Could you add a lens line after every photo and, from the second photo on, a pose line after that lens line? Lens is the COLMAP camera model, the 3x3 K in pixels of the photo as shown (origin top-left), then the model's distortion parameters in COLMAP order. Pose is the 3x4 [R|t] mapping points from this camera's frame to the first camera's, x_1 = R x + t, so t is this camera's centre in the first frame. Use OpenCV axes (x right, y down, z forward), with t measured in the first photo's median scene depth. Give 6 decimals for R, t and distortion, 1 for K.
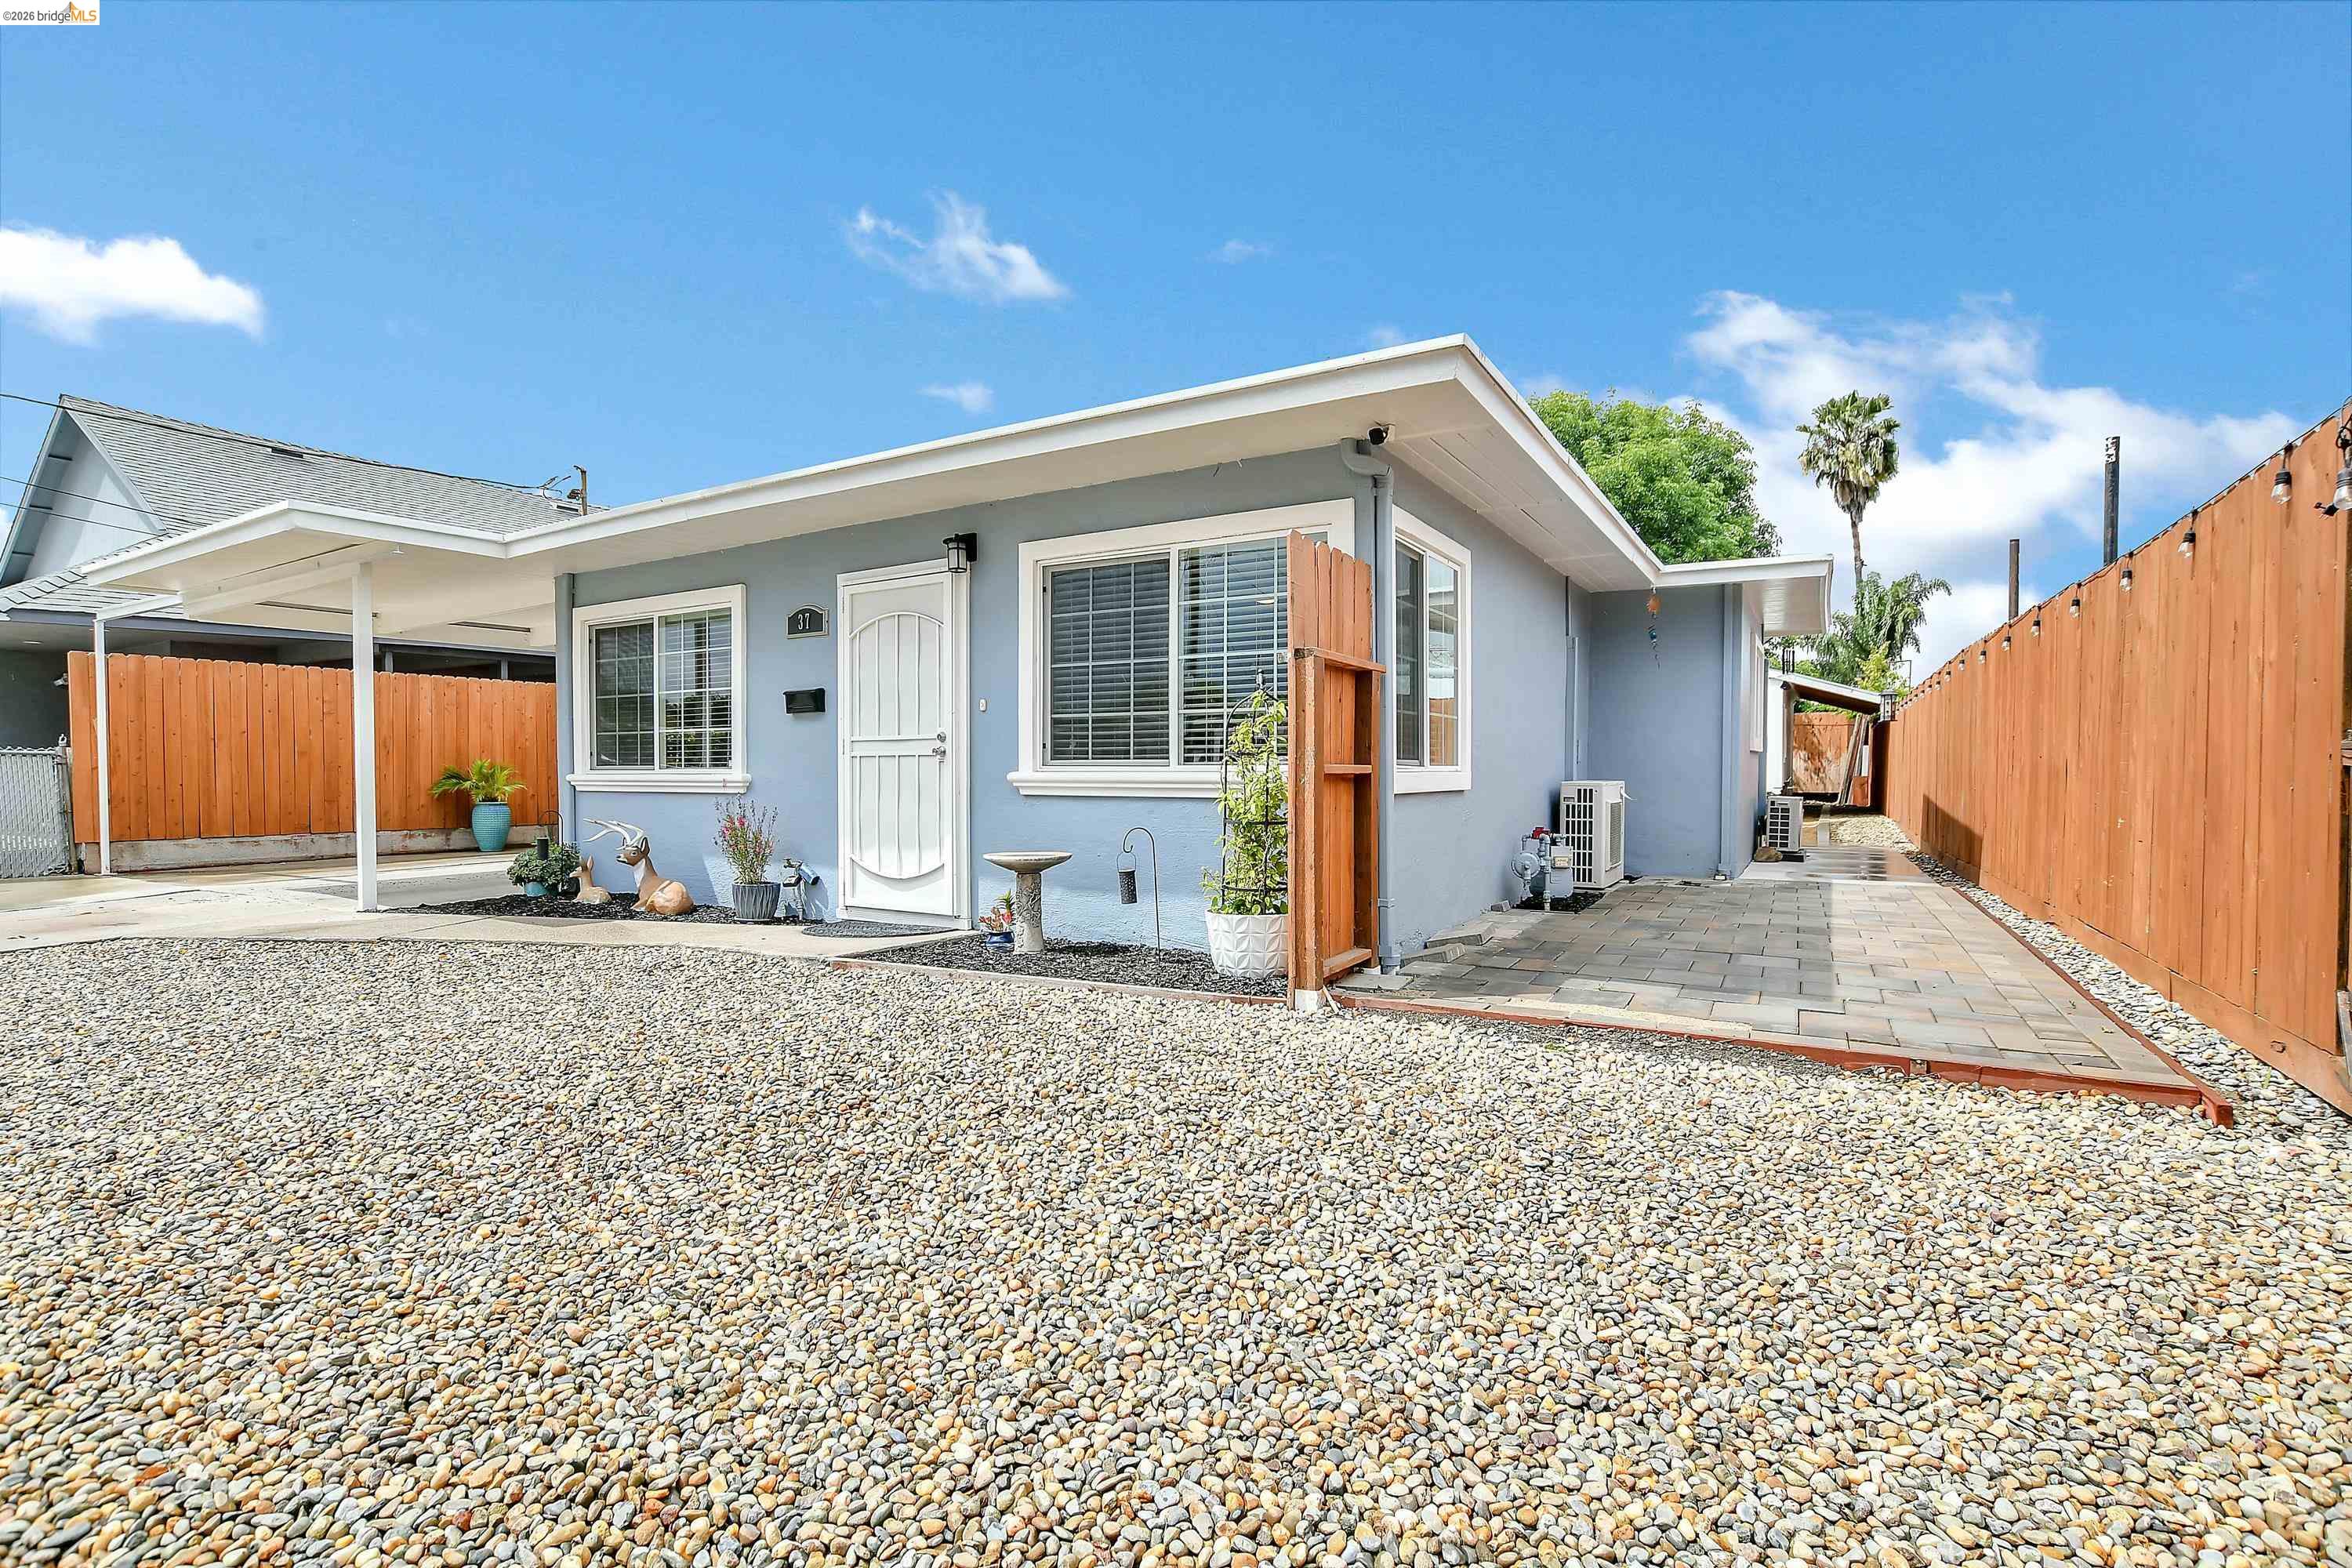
lens RADIAL K [[1079.8, 0, 1177.7], [0, 1079.8, 798.7], [0, 0, 1]] dist [-0.041160, -0.000134]
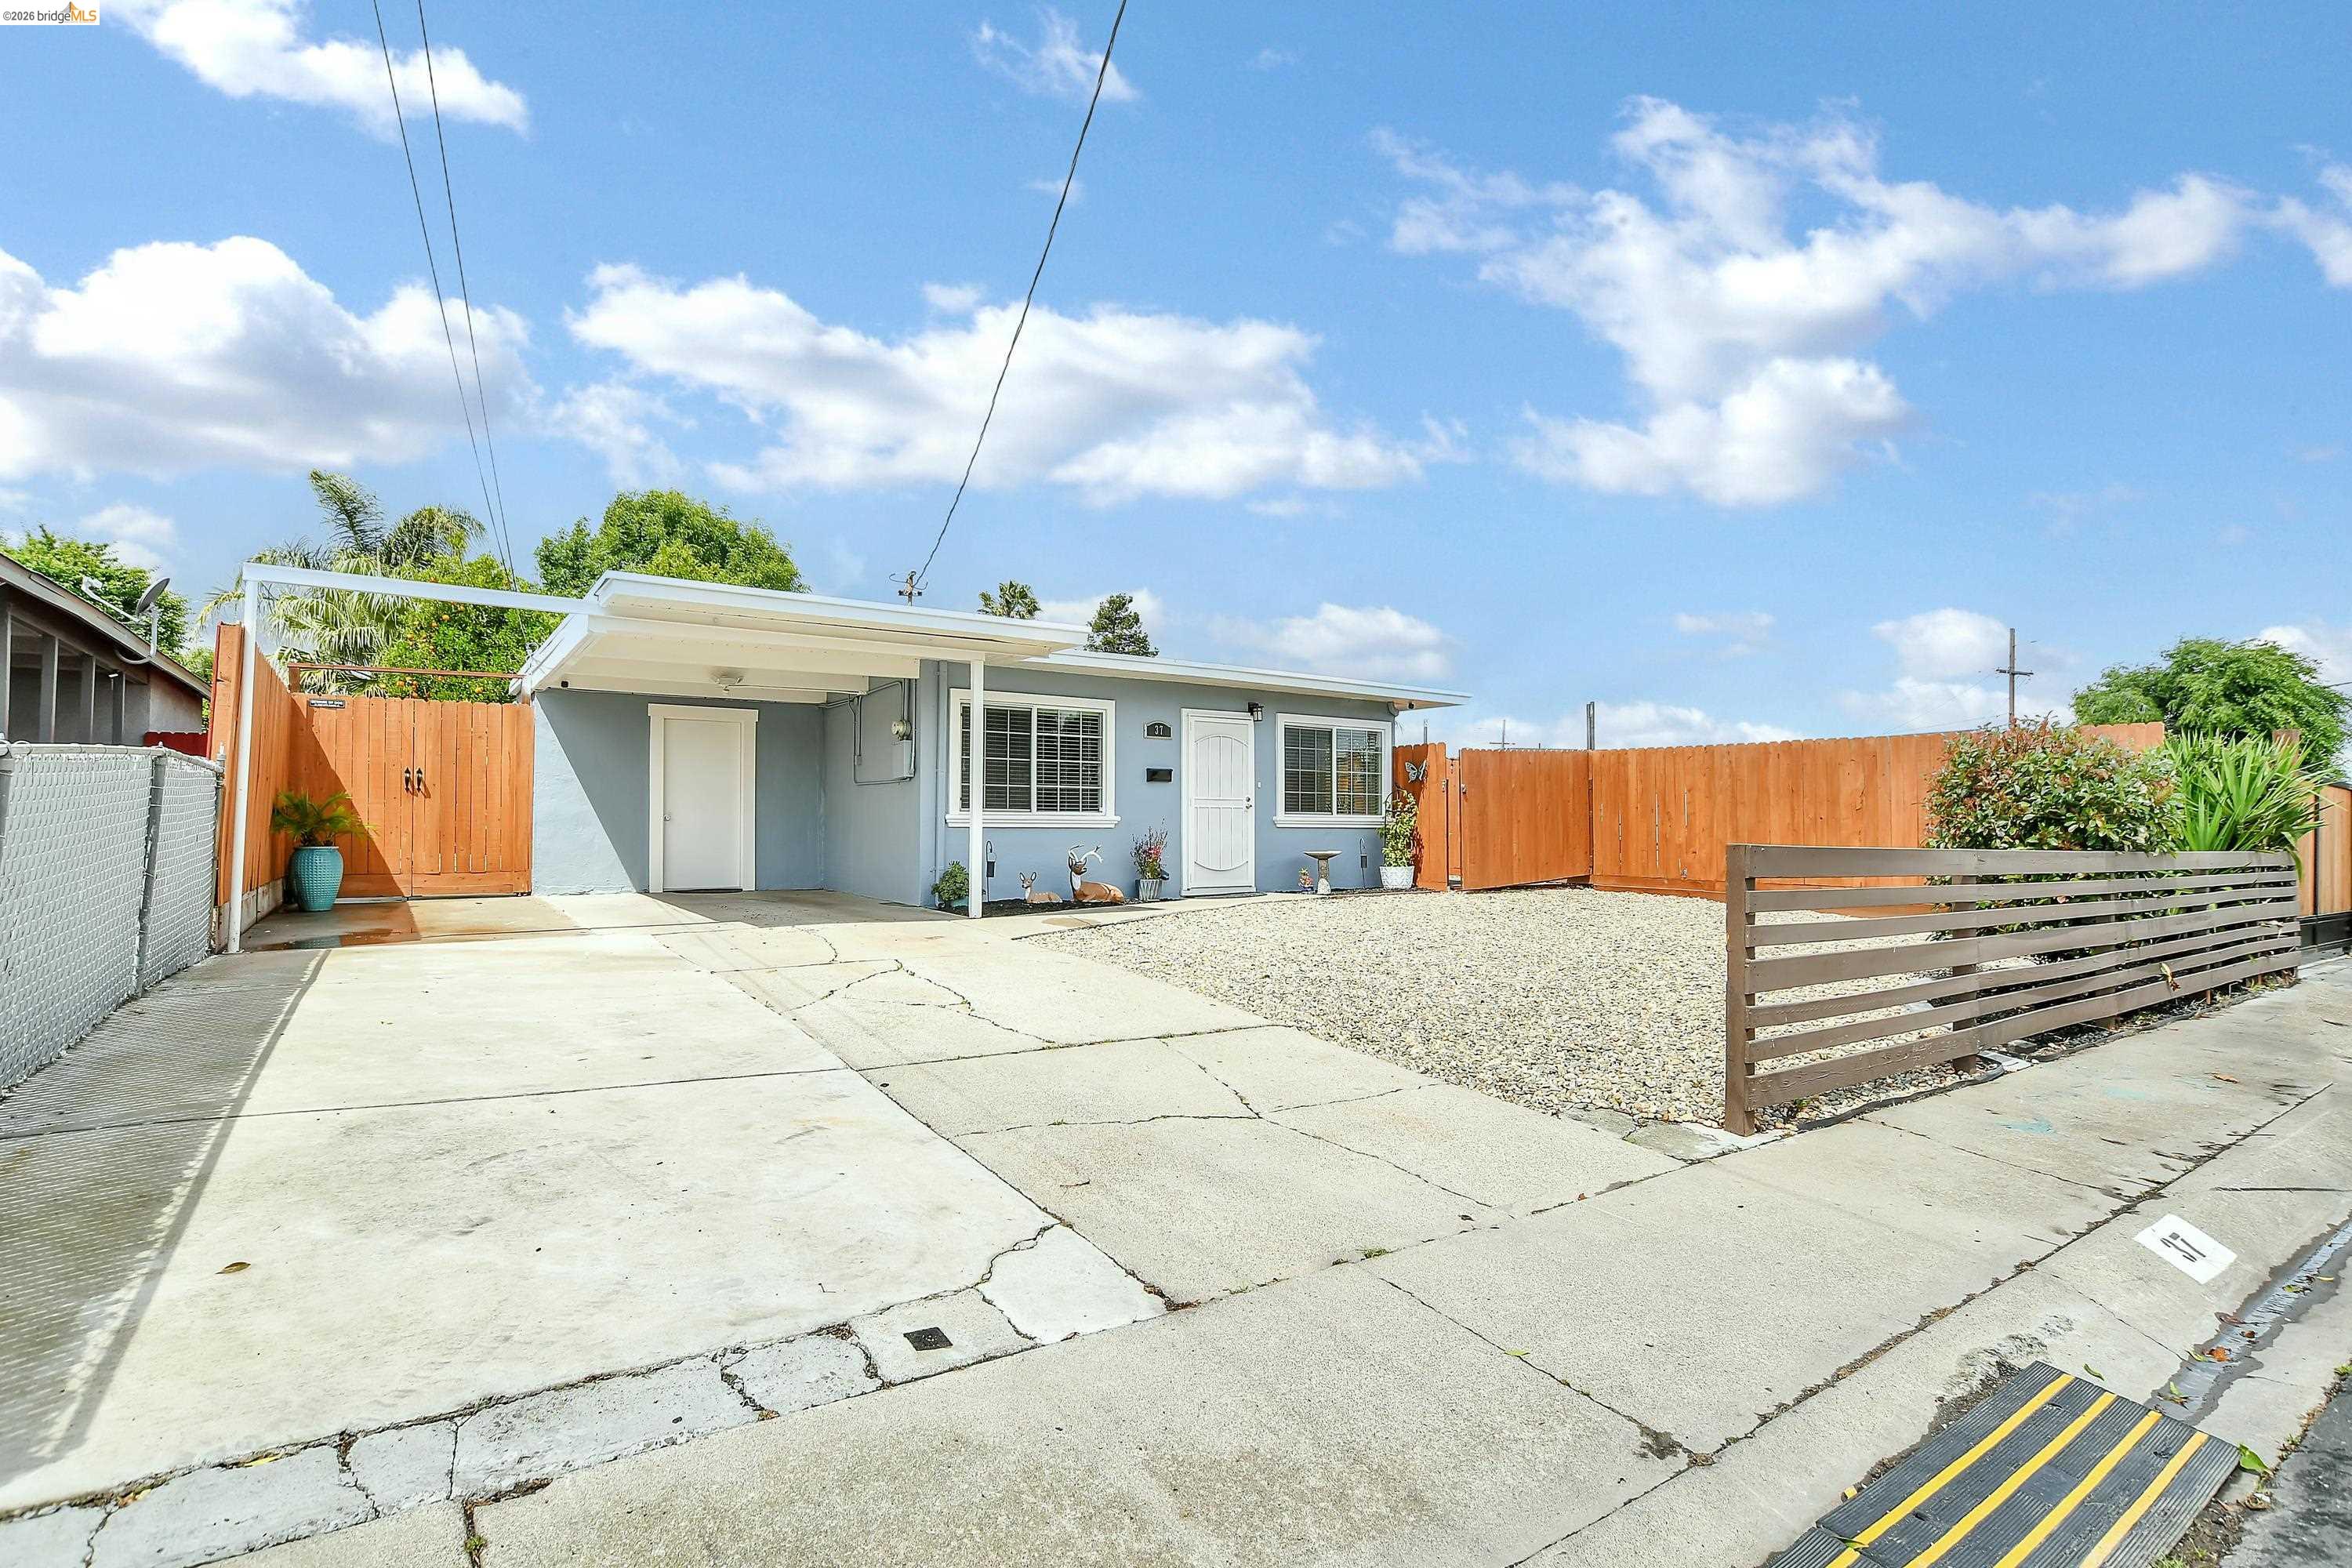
lens RADIAL K [[1128.8, 0, 1156.6], [0, 1128.8, 799.5], [0, 0, 1]] dist [-0.037940, 0.006842]
pose [[0.421038, 0.026684, 0.906651, -2.249542], [0.020633, 0.999027, -0.038985, 0.024075], [-0.906808, 0.035121, 0.420077, 0.247014]]
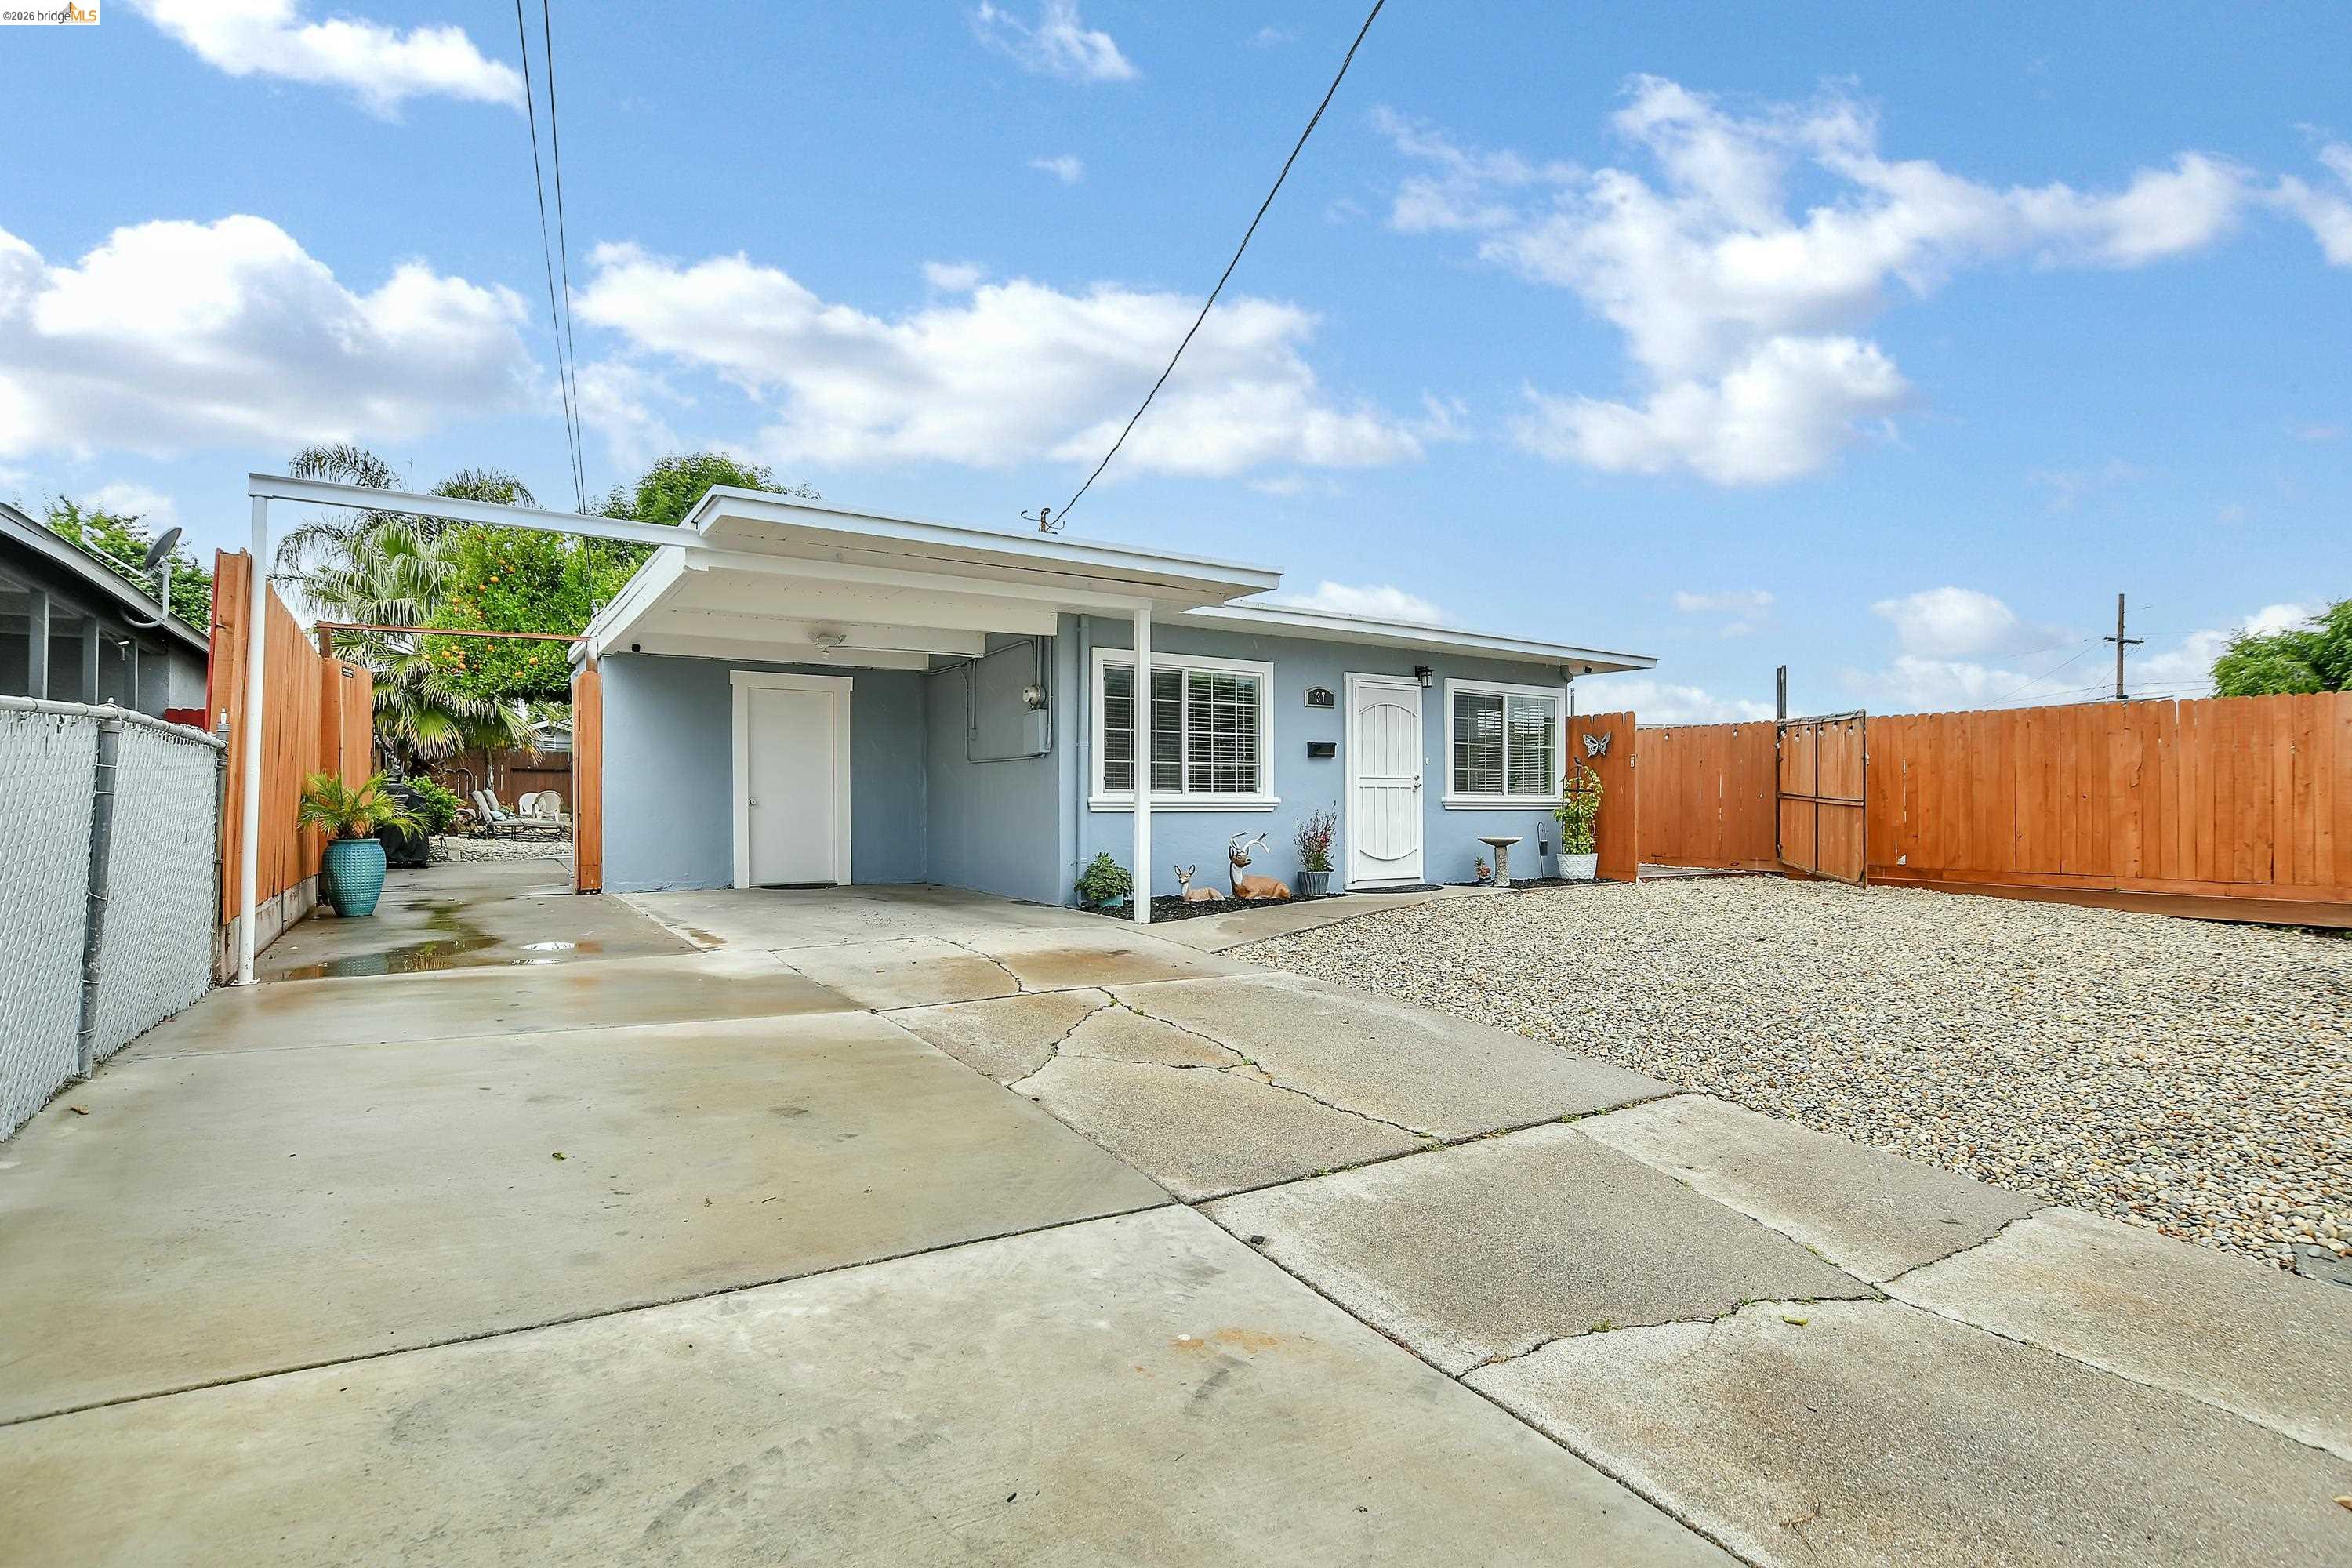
lens RADIAL K [[1128.8, 0, 1156.6], [0, 1128.8, 799.5], [0, 0, 1]] dist [-0.037940, 0.006842]
pose [[0.445158, 0.008703, 0.895410, -2.077831], [0.024666, 0.999454, -0.021977, 0.009785], [-0.895112, 0.031869, 0.444701, 0.553898]]
